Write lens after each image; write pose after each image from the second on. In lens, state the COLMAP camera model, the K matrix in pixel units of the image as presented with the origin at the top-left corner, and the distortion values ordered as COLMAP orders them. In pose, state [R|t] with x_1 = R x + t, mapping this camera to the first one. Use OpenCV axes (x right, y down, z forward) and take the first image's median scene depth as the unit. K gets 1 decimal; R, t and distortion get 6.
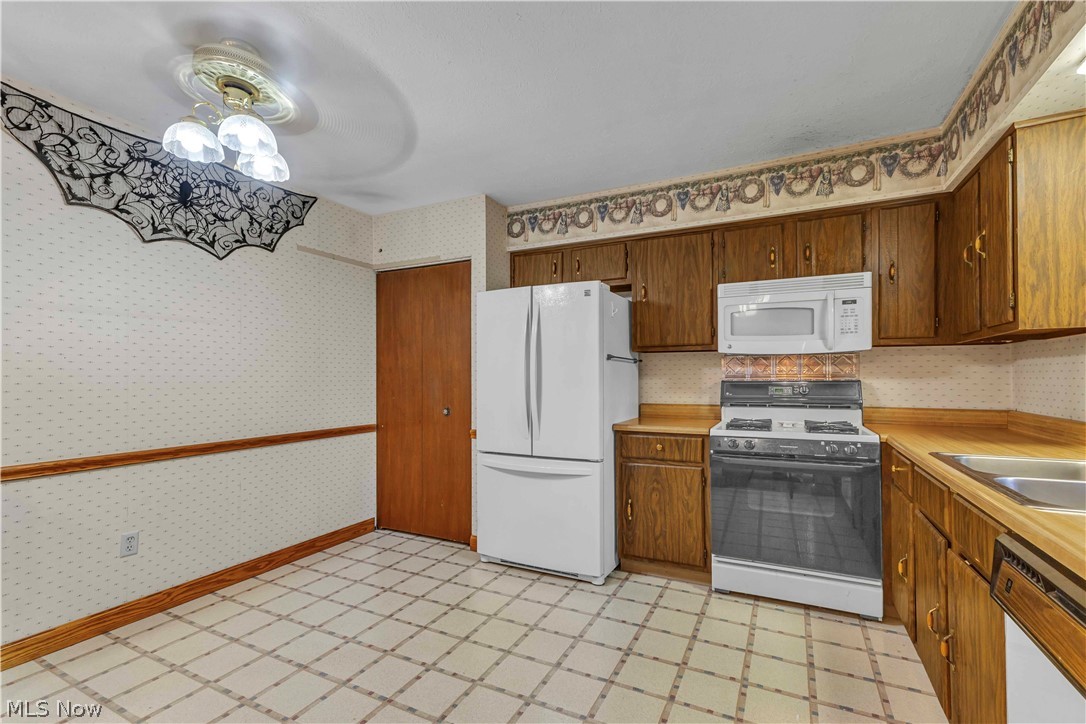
lens RADIAL K [[479.9, 0, 521.3], [0, 479.9, 374.3], [0, 0, 1]] dist [0.003175, -0.000097]
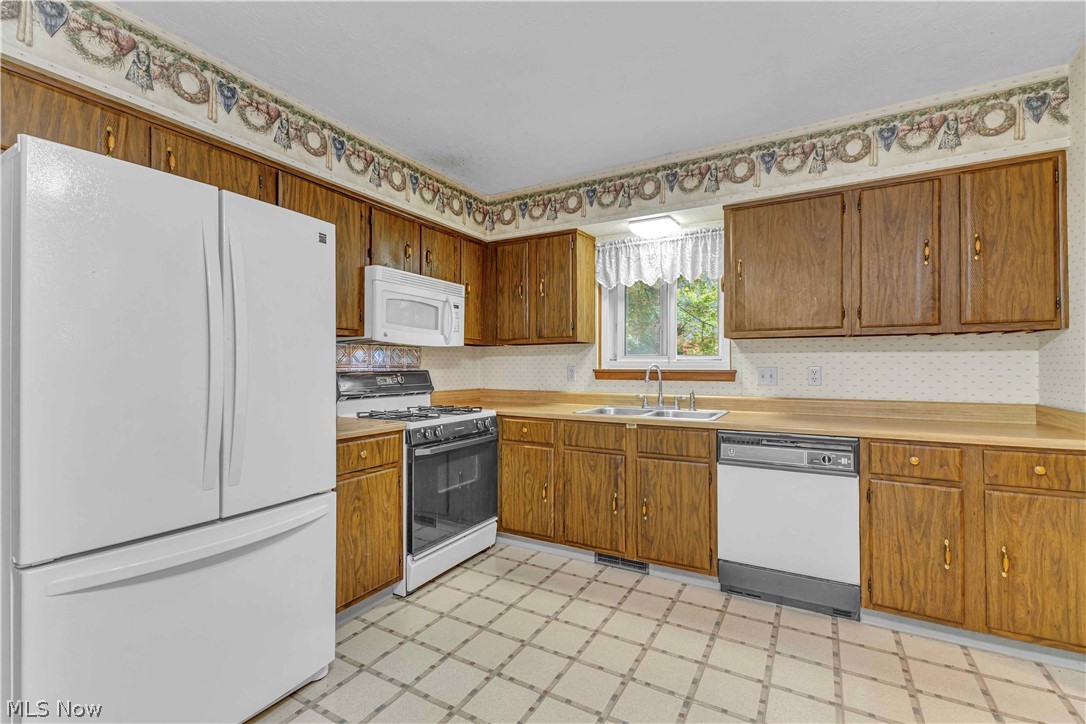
lens RADIAL K [[475.7, 0, 577.3], [0, 475.7, 364.3], [0, 0, 1]] dist [0.013873, -0.007193]
pose [[-0.002685, 0.008908, 0.999957, -0.514126], [-0.004781, 0.999949, -0.008921, 0.007242], [-0.999985, -0.004805, -0.002643, 0.649774]]
